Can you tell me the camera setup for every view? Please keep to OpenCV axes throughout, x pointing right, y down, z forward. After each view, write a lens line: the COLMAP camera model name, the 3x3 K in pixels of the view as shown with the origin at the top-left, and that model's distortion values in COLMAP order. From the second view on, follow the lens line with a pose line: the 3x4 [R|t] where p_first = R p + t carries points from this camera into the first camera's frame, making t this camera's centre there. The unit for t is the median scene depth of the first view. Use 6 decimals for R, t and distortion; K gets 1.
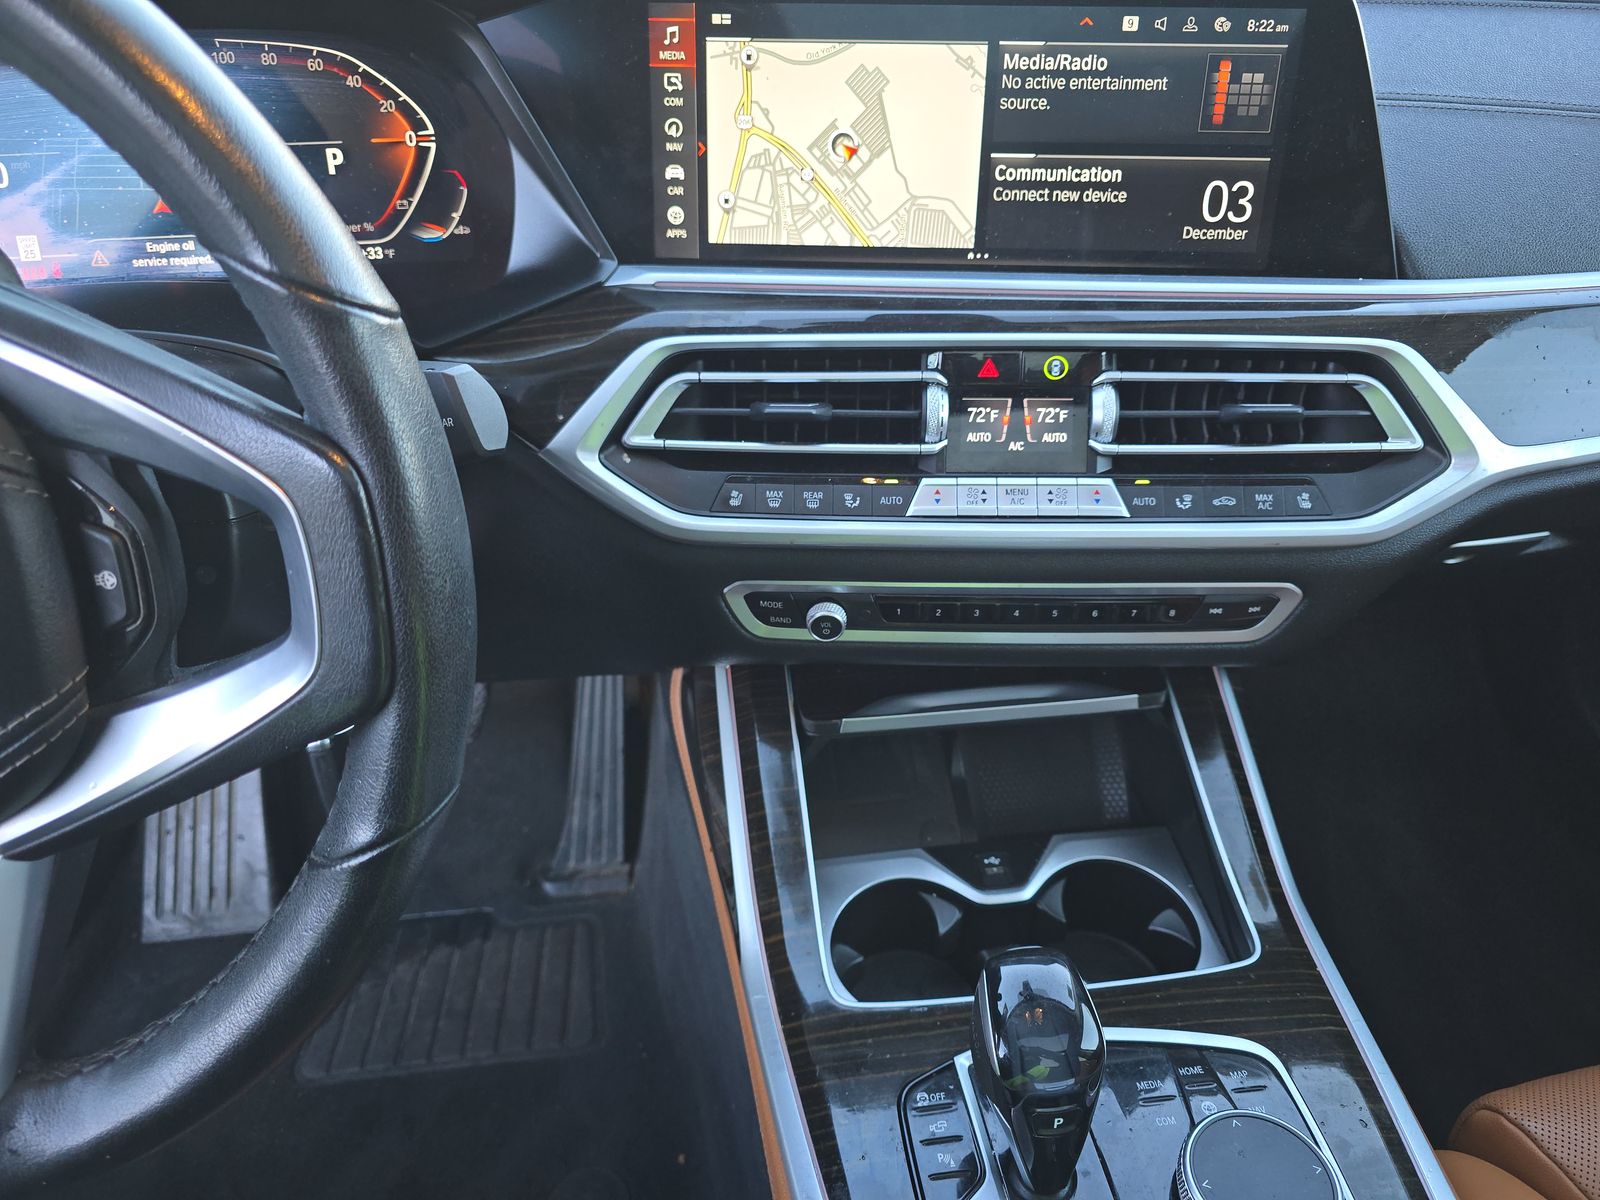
lens RADIAL K [[1071.3, 0, 791.7], [0, 1071.3, 594.9], [0, 0, 1]] dist [0.034092, -0.031889]
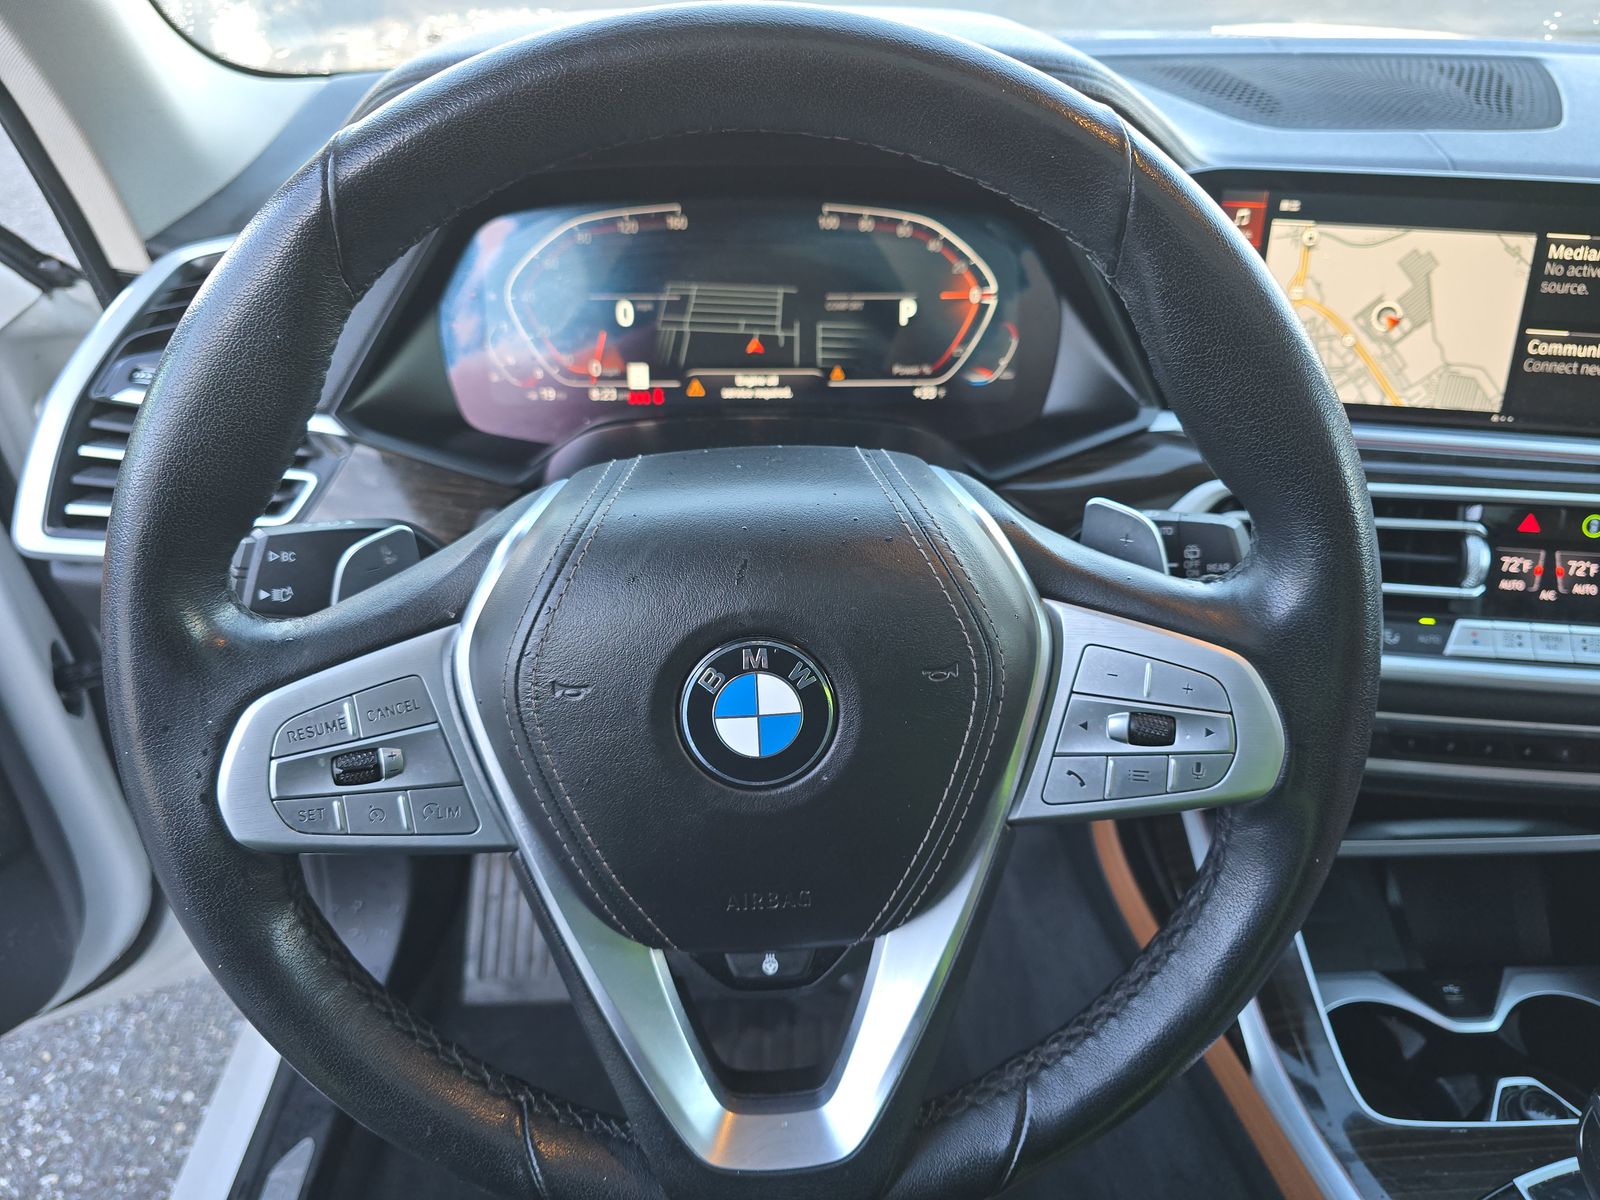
lens RADIAL K [[1071.3, 0, 715.9], [0, 1071.3, 602.0], [0, 0, 1]] dist [0.034092, -0.031889]
pose [[0.996722, 0.056675, -0.057740, -0.556156], [-0.061339, 0.994702, -0.082500, 0.008062], [0.052759, 0.085771, 0.994917, -0.115642]]
